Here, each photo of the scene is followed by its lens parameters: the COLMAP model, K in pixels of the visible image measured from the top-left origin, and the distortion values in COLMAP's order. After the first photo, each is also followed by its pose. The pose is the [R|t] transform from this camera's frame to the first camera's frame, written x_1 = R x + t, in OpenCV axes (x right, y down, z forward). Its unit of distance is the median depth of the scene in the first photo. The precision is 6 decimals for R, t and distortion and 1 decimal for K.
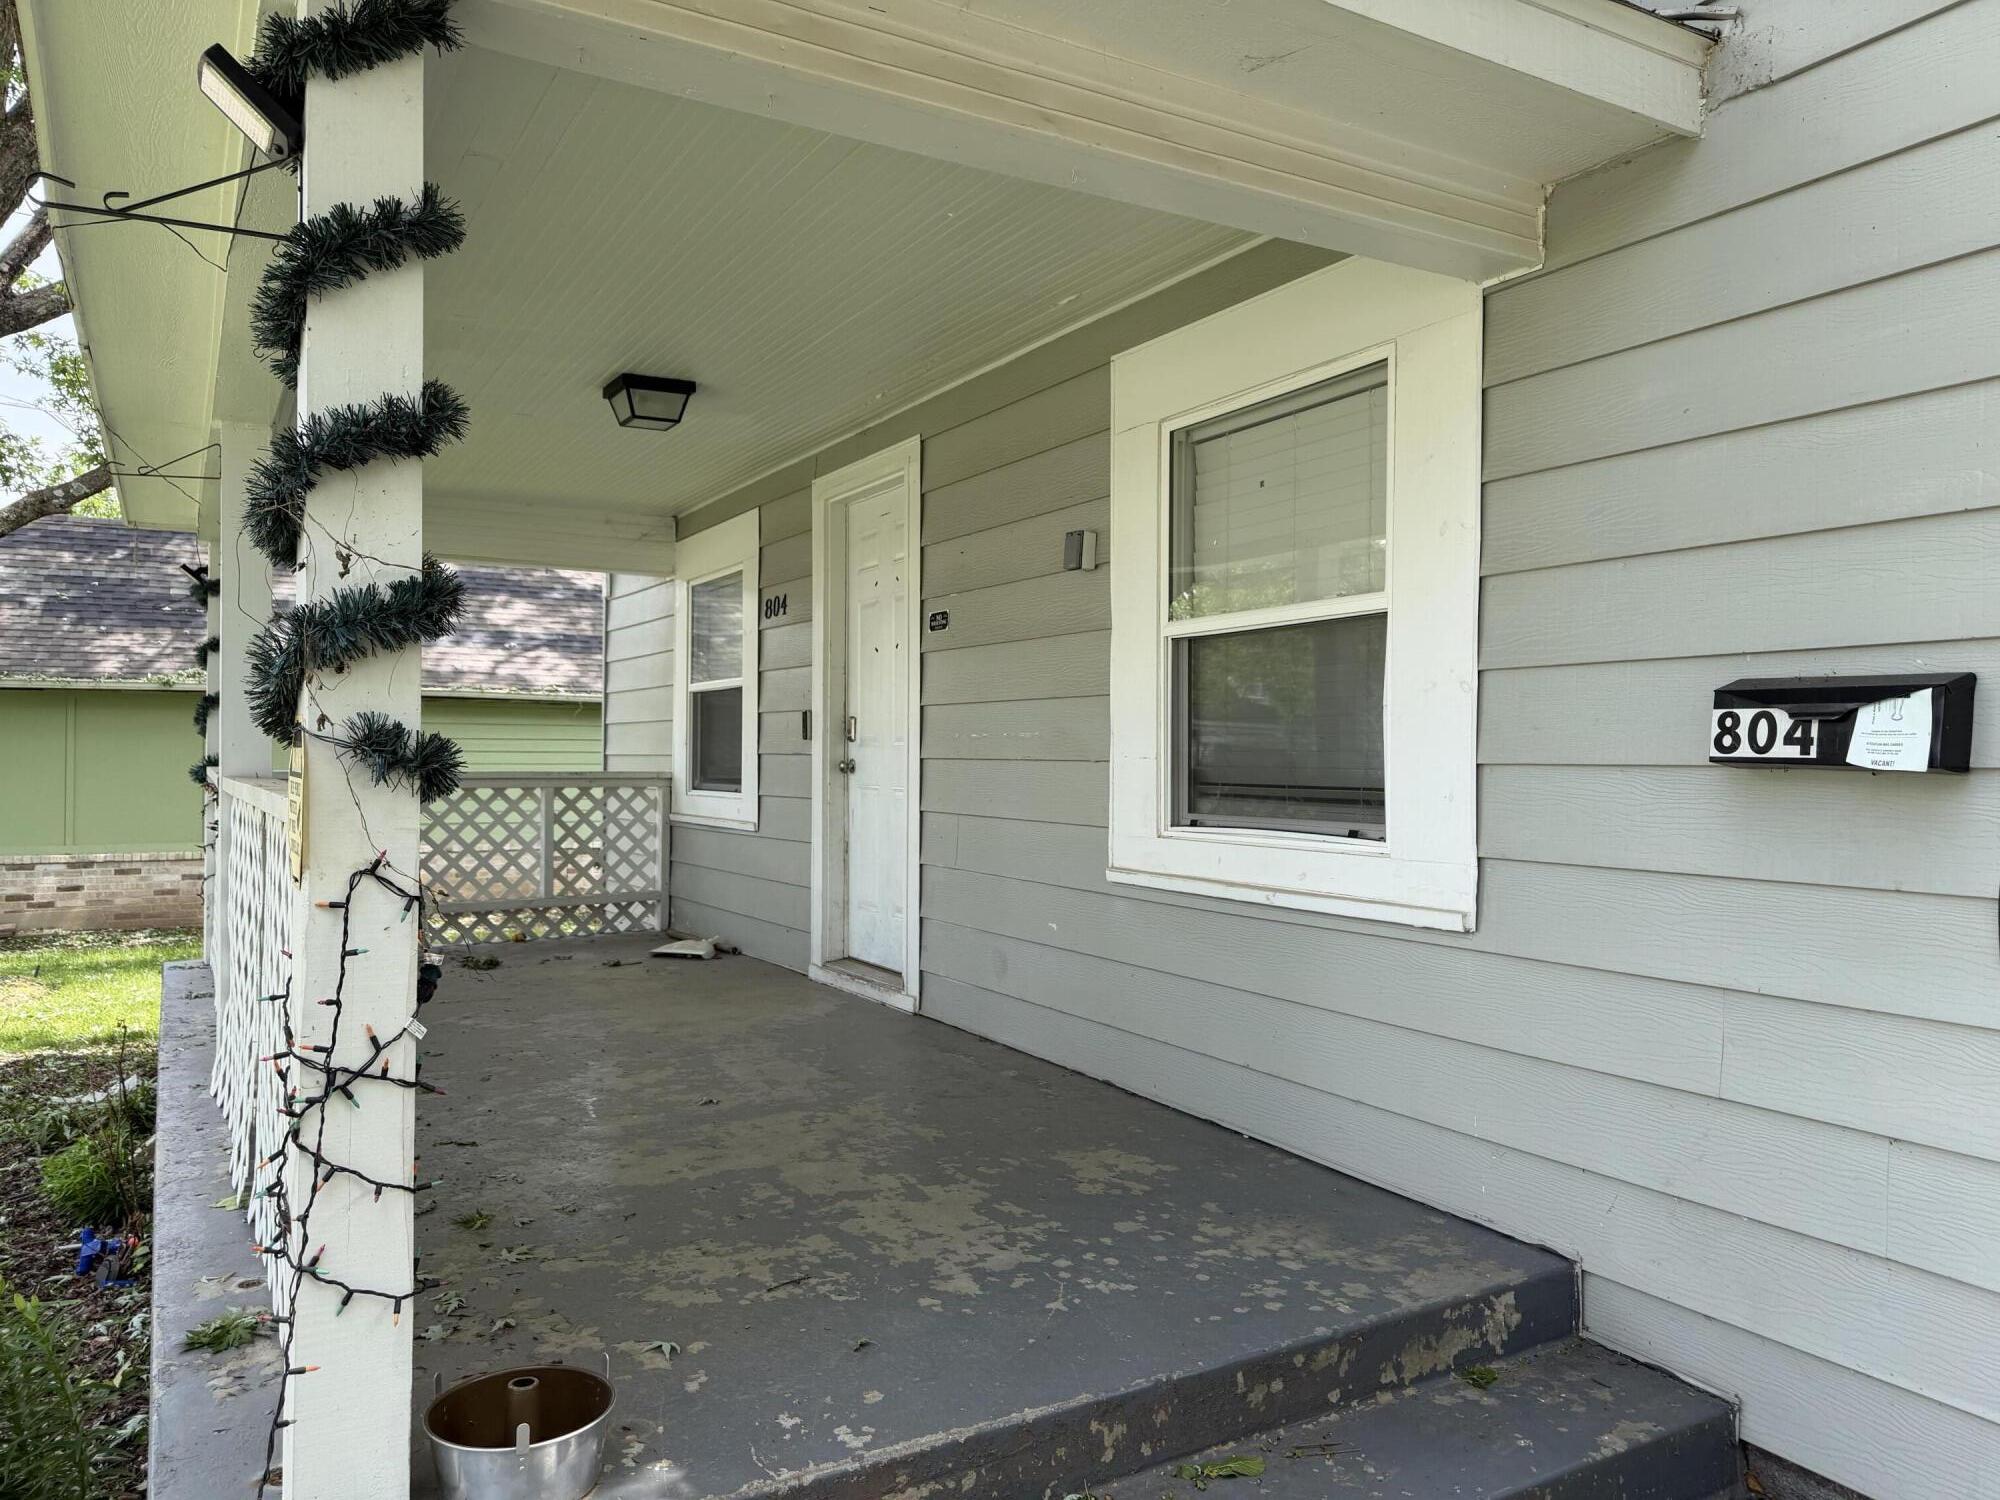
lens RADIAL K [[1410.7, 0, 1000.0], [0, 1410.7, 750.0], [0, 0, 1]] dist [0.087959, -0.108985]
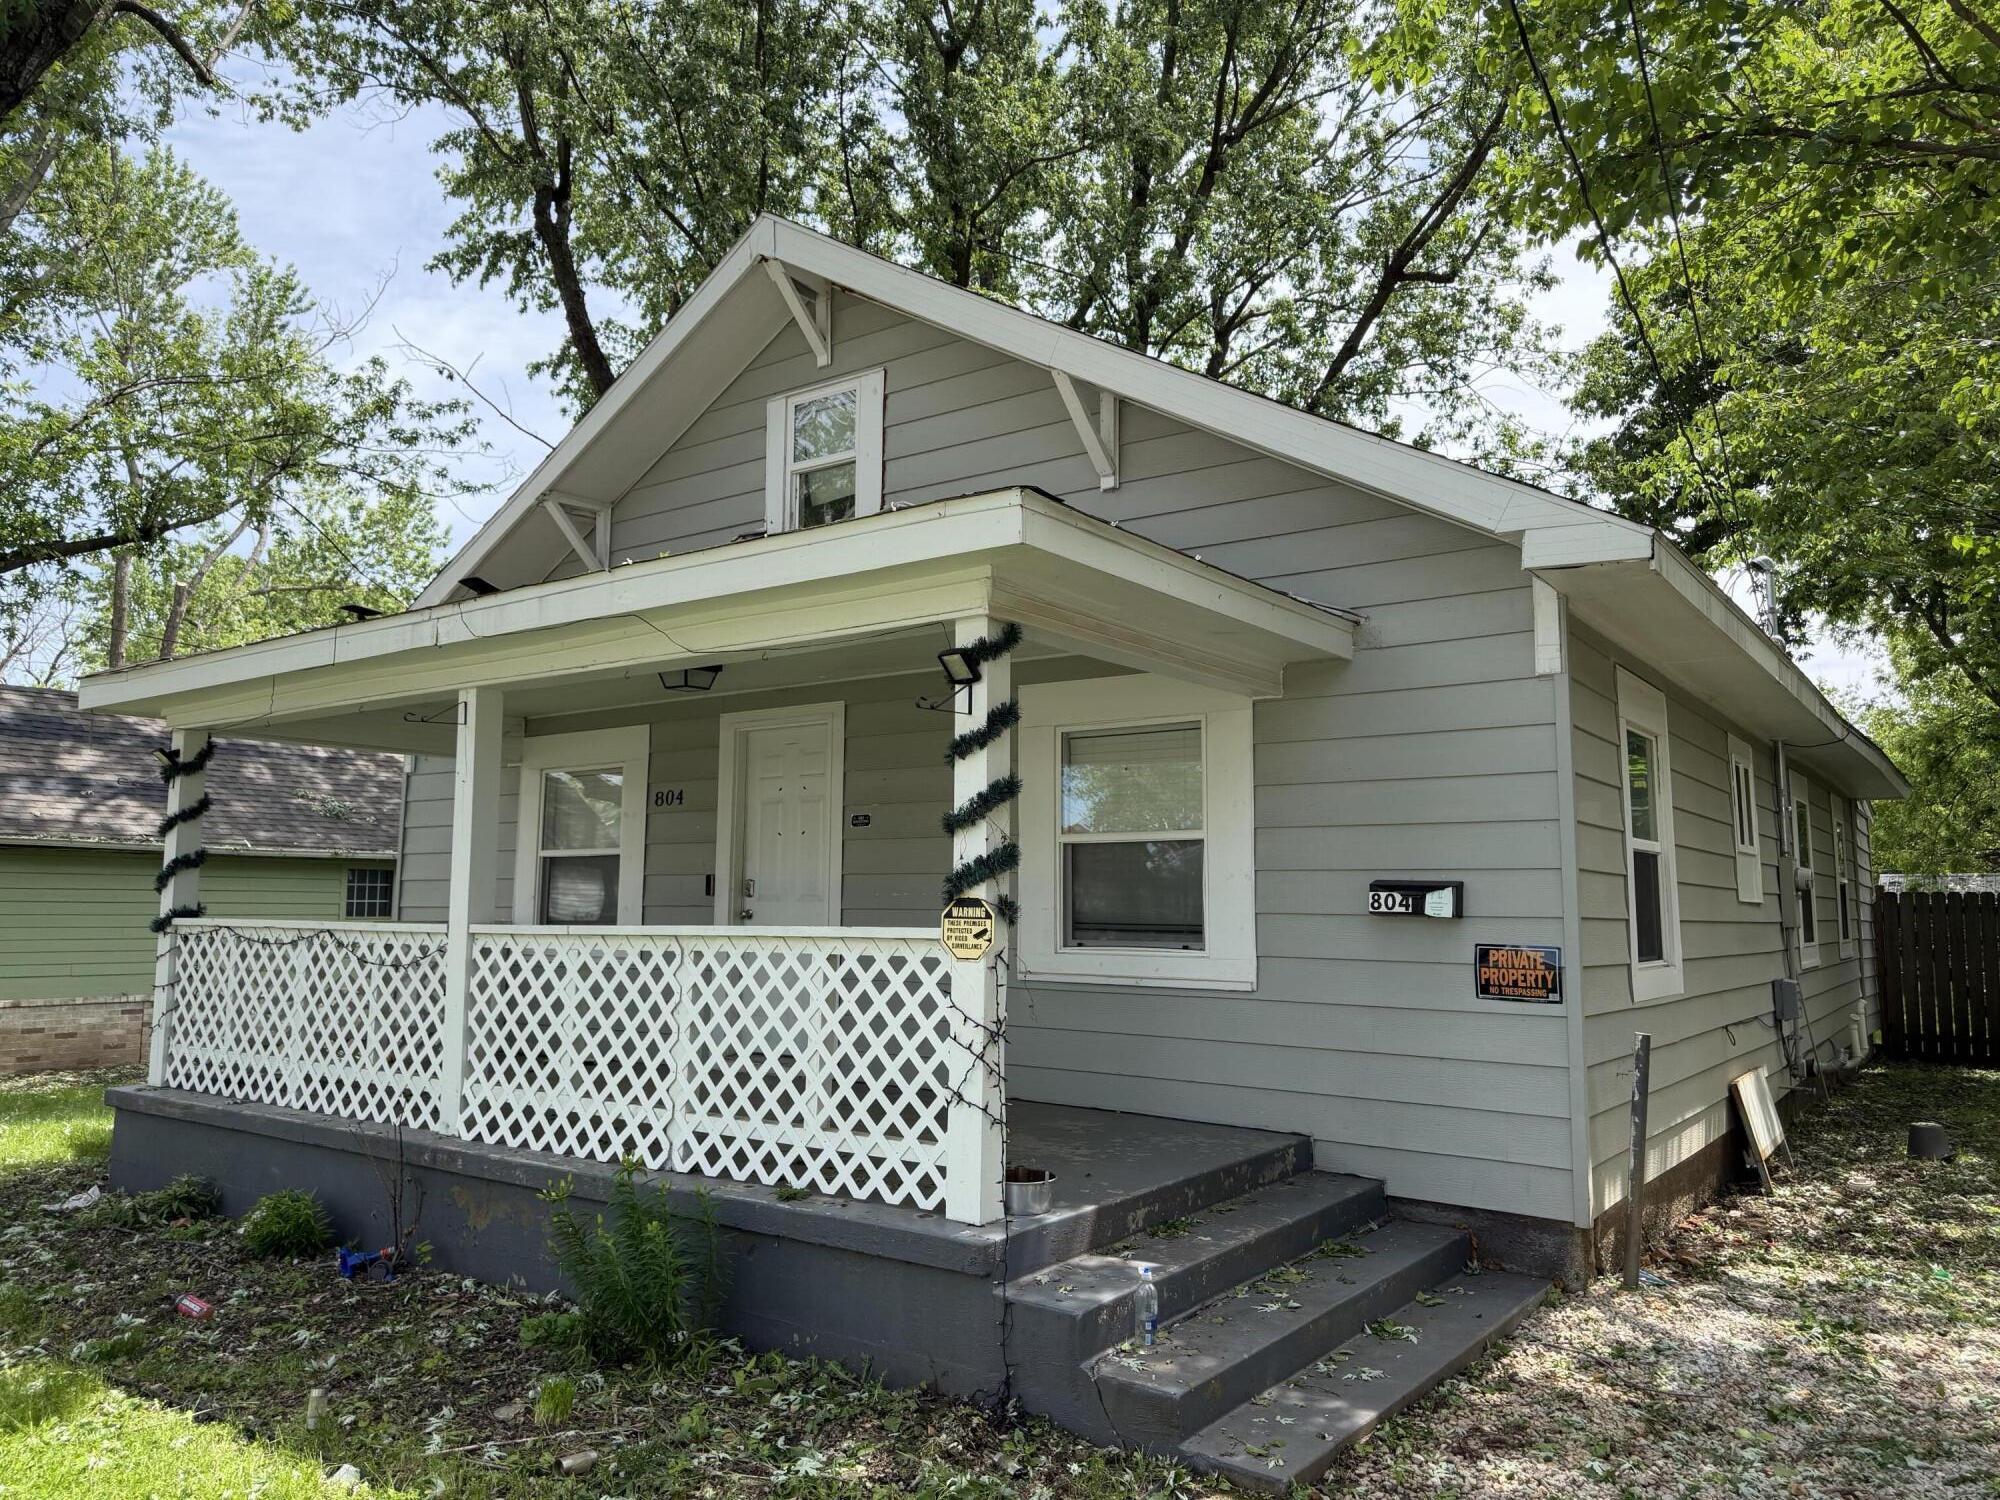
lens RADIAL K [[1420.0, 0, 1000.0], [0, 1420.0, 750.0], [0, 0, 1]] dist [0.197910, -0.359758]
pose [[0.915417, 0.041942, 0.400315, -0.922883], [-0.001396, 0.994881, -0.101045, -0.016699], [-0.402504, 0.091939, 0.910790, -0.878452]]
